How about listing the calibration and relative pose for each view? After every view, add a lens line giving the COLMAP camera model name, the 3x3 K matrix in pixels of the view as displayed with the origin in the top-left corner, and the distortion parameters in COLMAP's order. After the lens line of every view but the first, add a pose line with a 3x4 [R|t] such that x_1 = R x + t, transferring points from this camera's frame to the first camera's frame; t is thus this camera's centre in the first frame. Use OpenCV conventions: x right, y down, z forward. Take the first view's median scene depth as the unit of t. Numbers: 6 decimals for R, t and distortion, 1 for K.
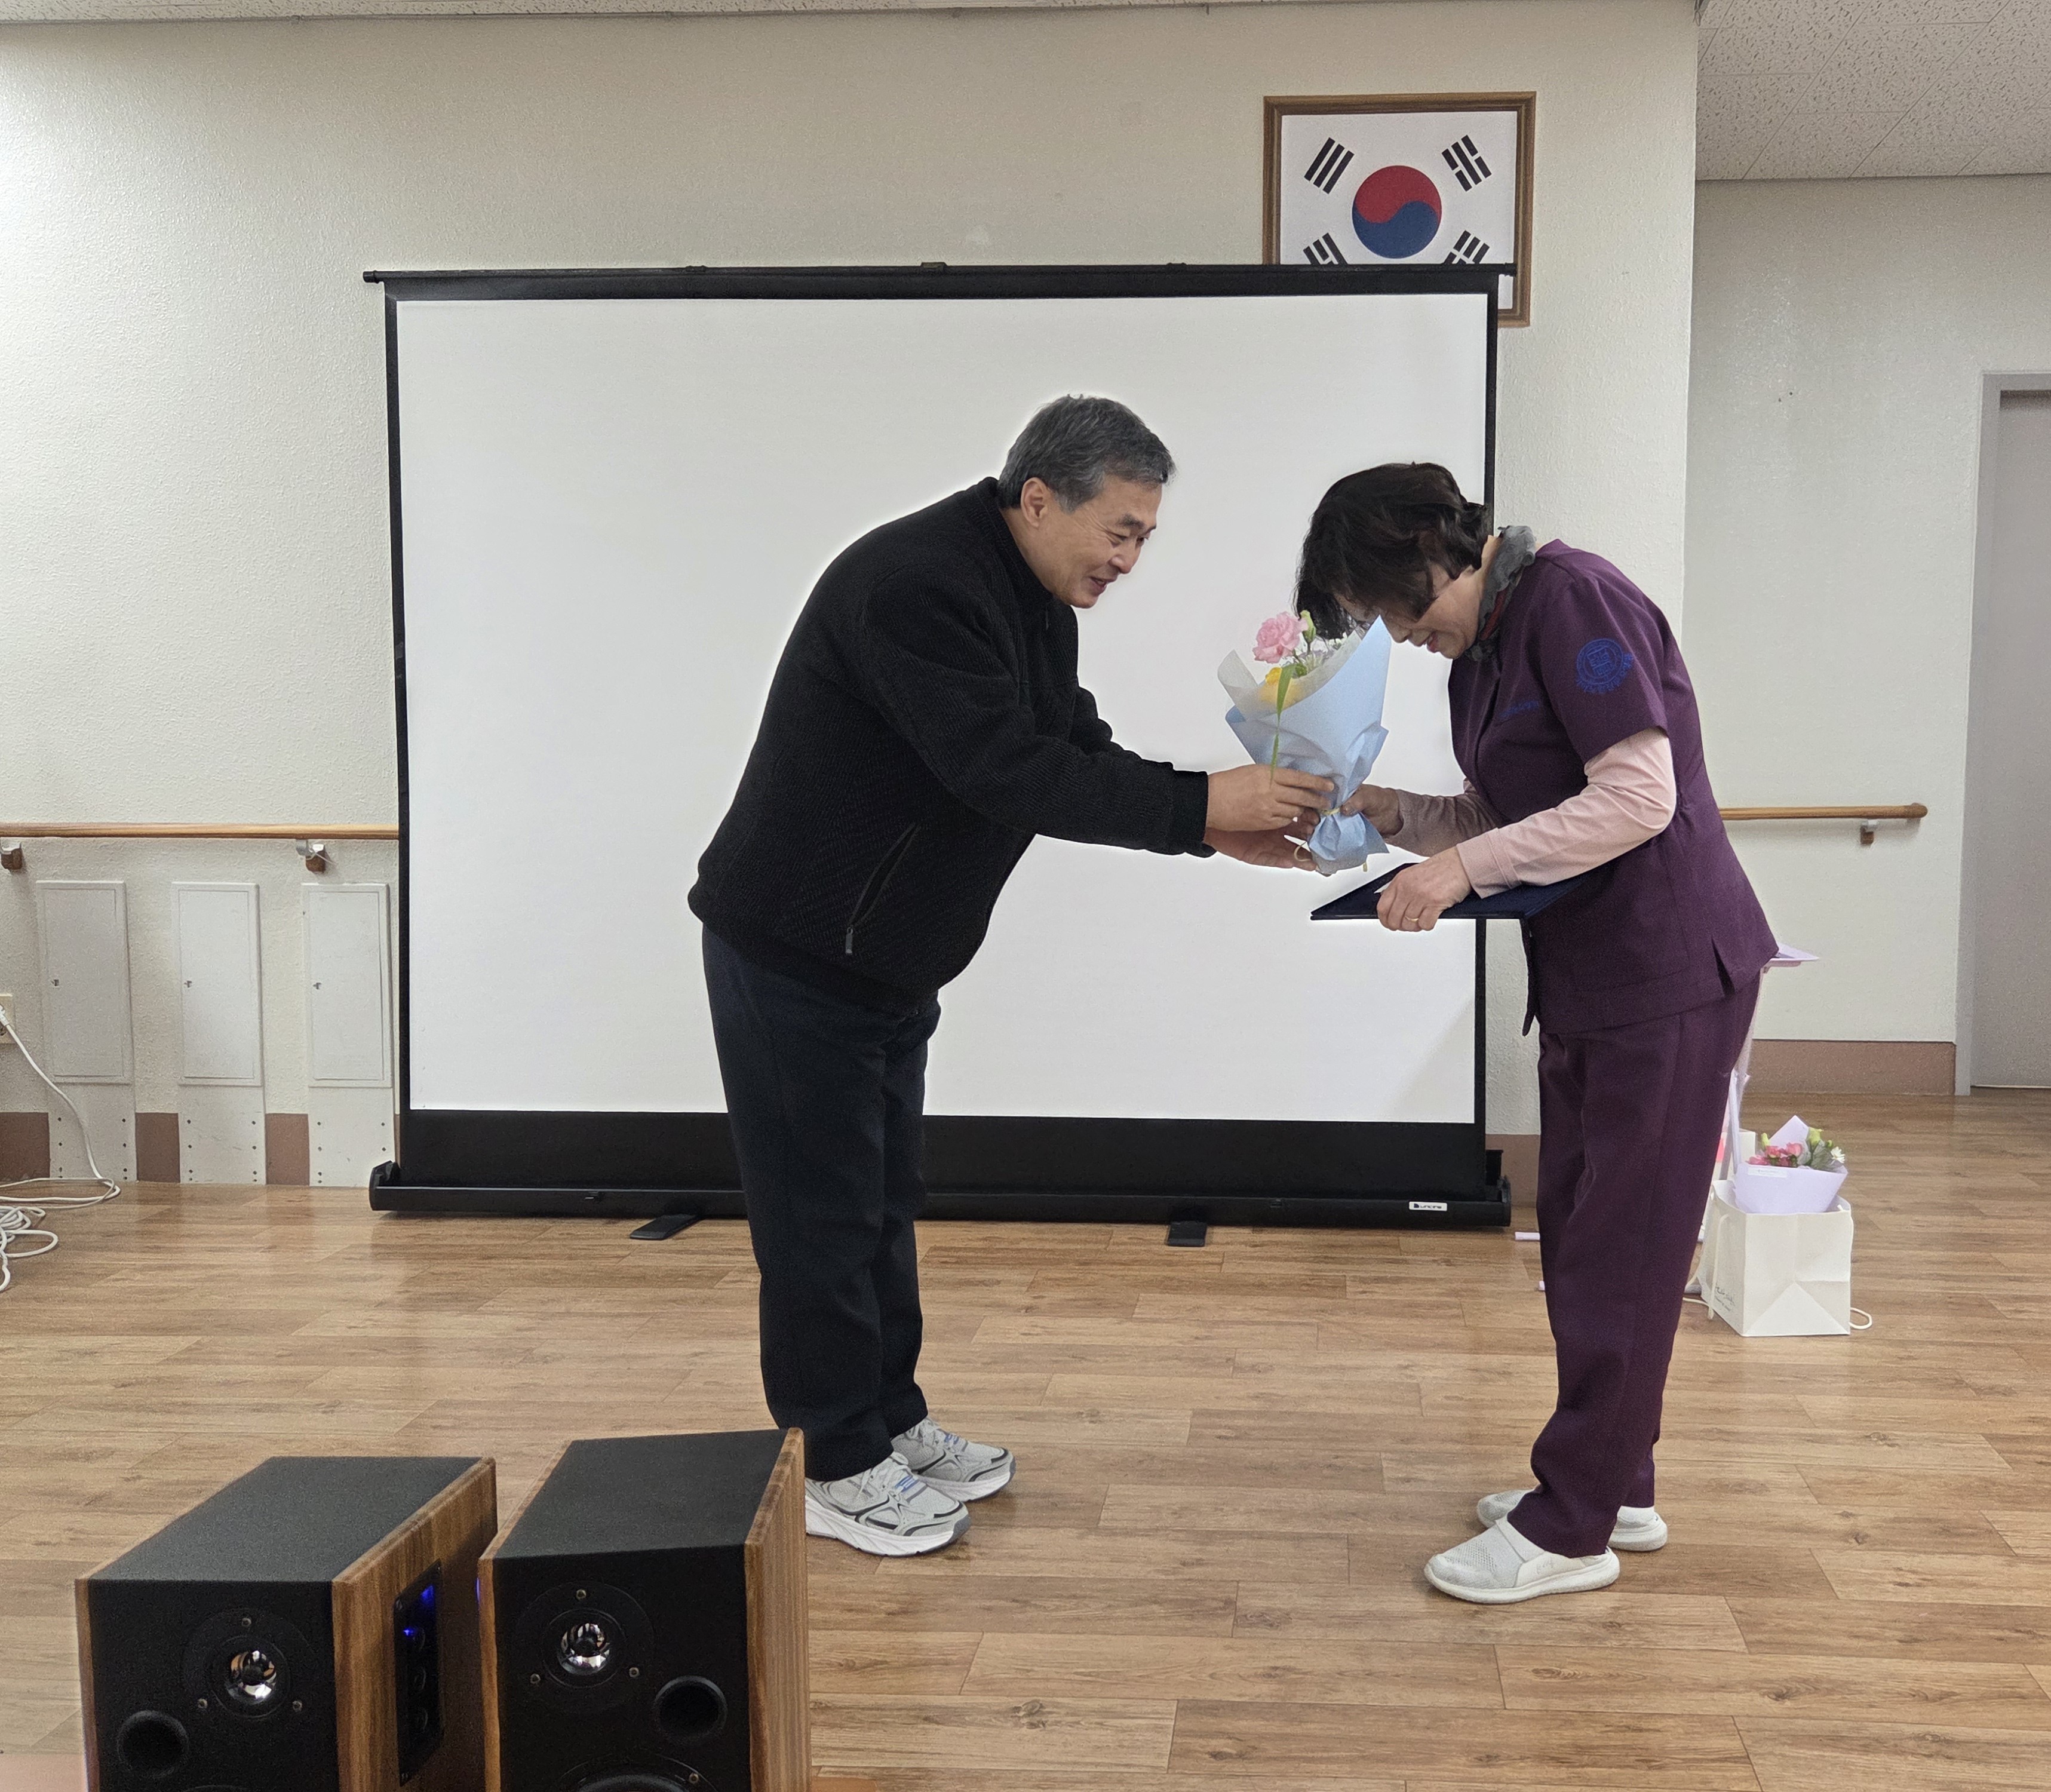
lens RADIAL K [[1892.8, 0, 1233.2], [0, 1892.8, 884.2], [0, 0, 1]] dist [0.024005, 0.000000]
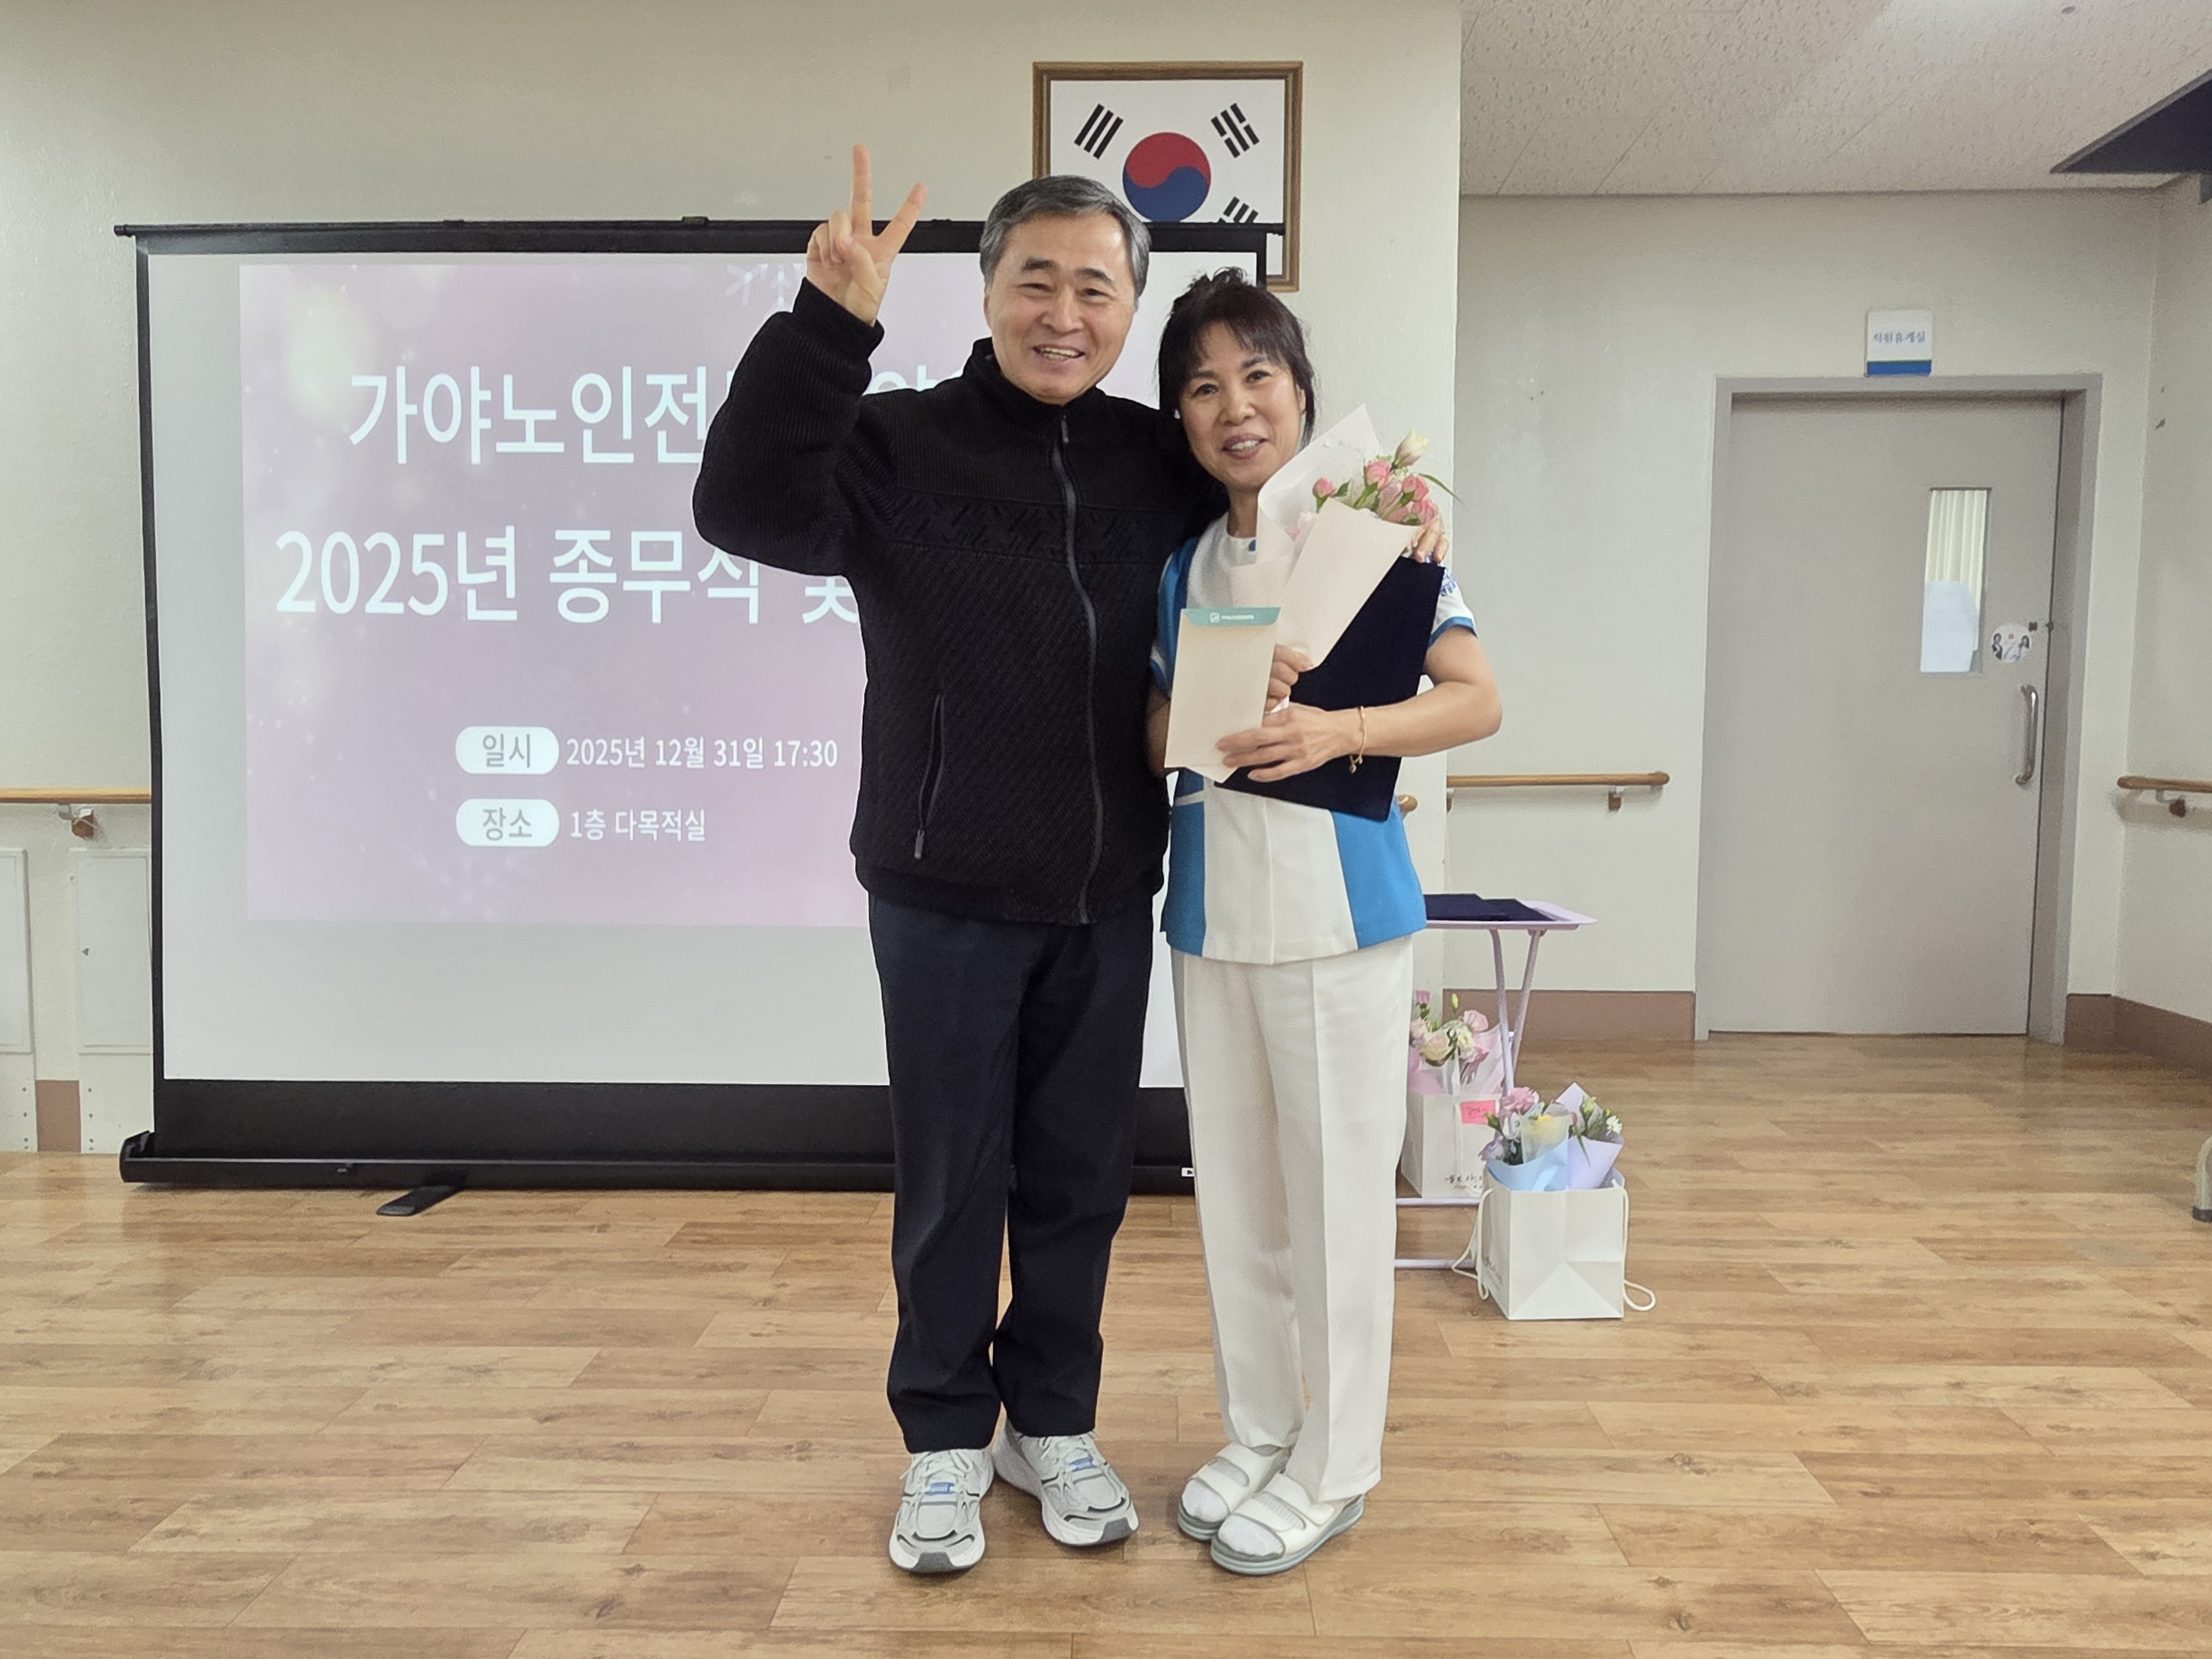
lens RADIAL K [[1500.1, 0, 1138.1], [0, 1500.1, 830.3], [0, 0, 1]] dist [-0.010442, 0.006966]
pose [[0.999225, -0.001888, 0.039322, 0.040480], [0.002395, 0.999915, -0.012852, 0.001541], [-0.039295, 0.012936, 0.999144, 0.220031]]
